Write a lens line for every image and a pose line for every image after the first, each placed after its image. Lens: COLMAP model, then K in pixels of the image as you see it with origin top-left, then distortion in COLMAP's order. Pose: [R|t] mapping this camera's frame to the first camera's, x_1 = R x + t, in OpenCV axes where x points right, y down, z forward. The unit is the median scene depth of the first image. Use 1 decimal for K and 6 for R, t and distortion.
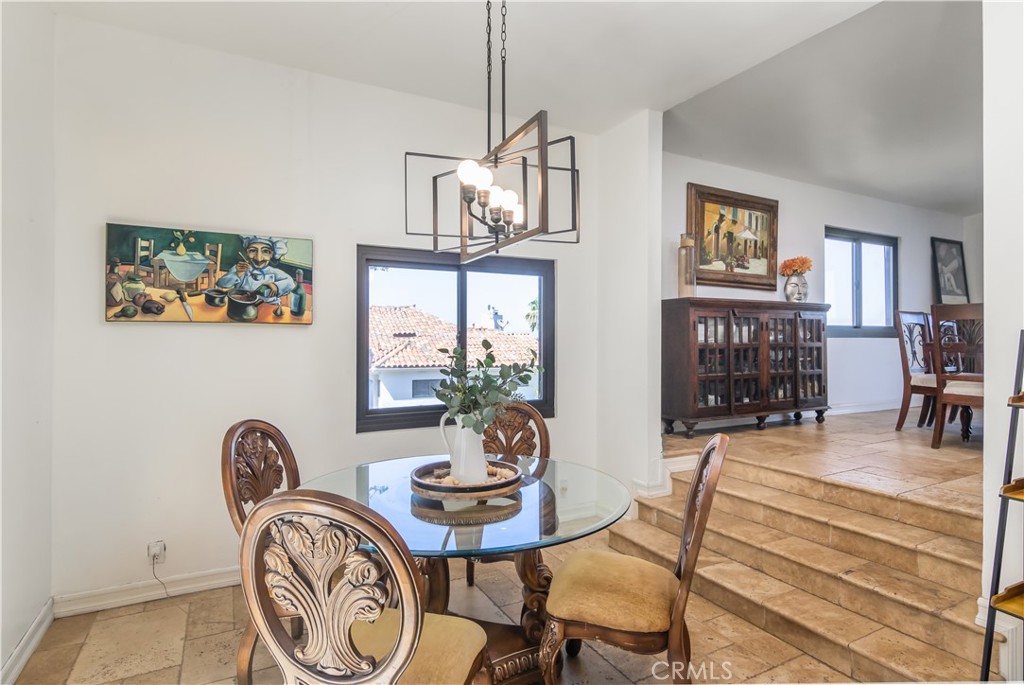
lens RADIAL K [[533.7, 0, 491.8], [0, 533.7, 337.7], [0, 0, 1]] dist [-0.003929, 0.002714]
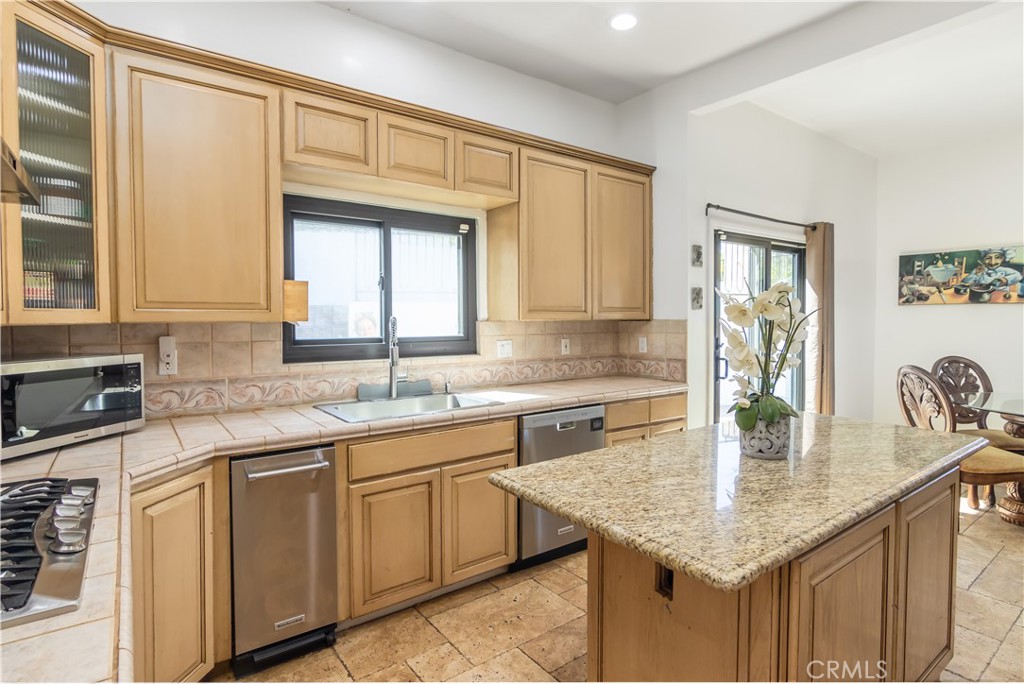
lens RADIAL K [[533.7, 0, 503.8], [0, 533.7, 328.7], [0, 0, 1]] dist [-0.003929, 0.002714]
pose [[0.153426, 0.019129, -0.987975, 0.954393], [0.007331, 0.999763, 0.020496, 0.005110], [0.988133, -0.010388, 0.153250, -0.715873]]
